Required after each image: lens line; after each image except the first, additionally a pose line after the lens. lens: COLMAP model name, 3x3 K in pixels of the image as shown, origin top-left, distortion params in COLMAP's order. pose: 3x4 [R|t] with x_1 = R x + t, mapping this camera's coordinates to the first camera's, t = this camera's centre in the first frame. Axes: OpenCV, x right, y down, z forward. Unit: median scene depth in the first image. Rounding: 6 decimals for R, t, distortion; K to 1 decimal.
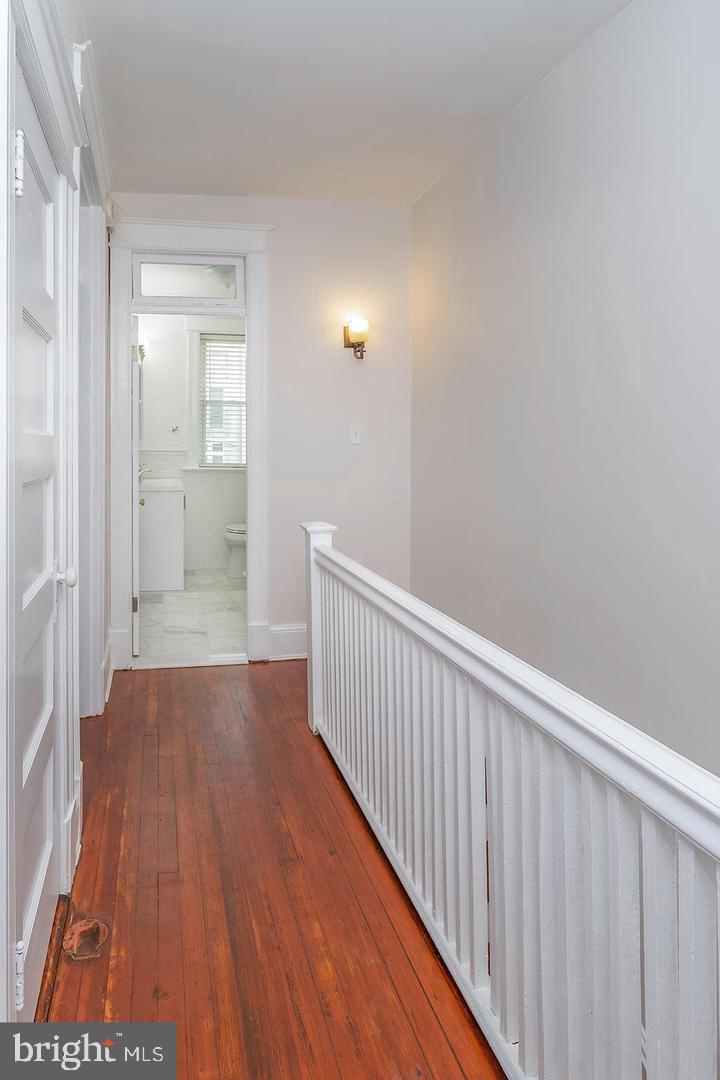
lens RADIAL K [[558.8, 0, 360.0], [0, 558.8, 540.0], [0, 0, 1]] dist [0.000986, 0.000314]
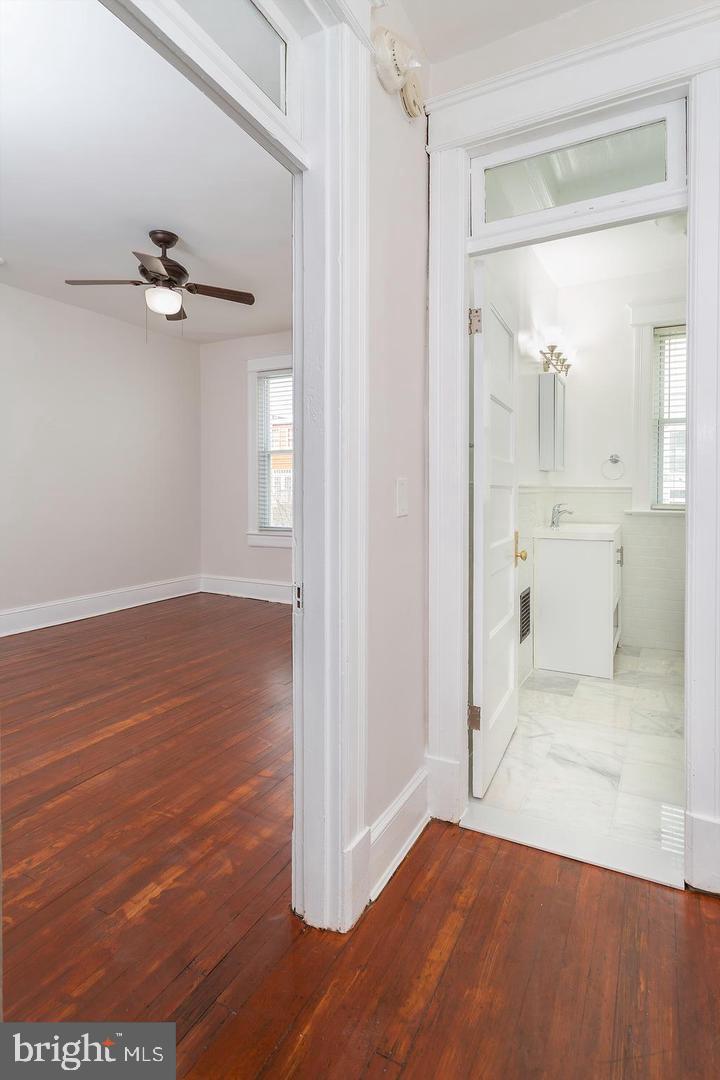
lens RADIAL K [[522.6, 0, 390.5], [0, 522.6, 501.1], [0, 0, 1]] dist [0.014789, 0.000285]
pose [[0.687527, 0.000345, -0.726159, -0.051547], [-0.109991, 0.988511, -0.103669, -0.076689], [0.717781, 0.151146, 0.679666, 0.679456]]
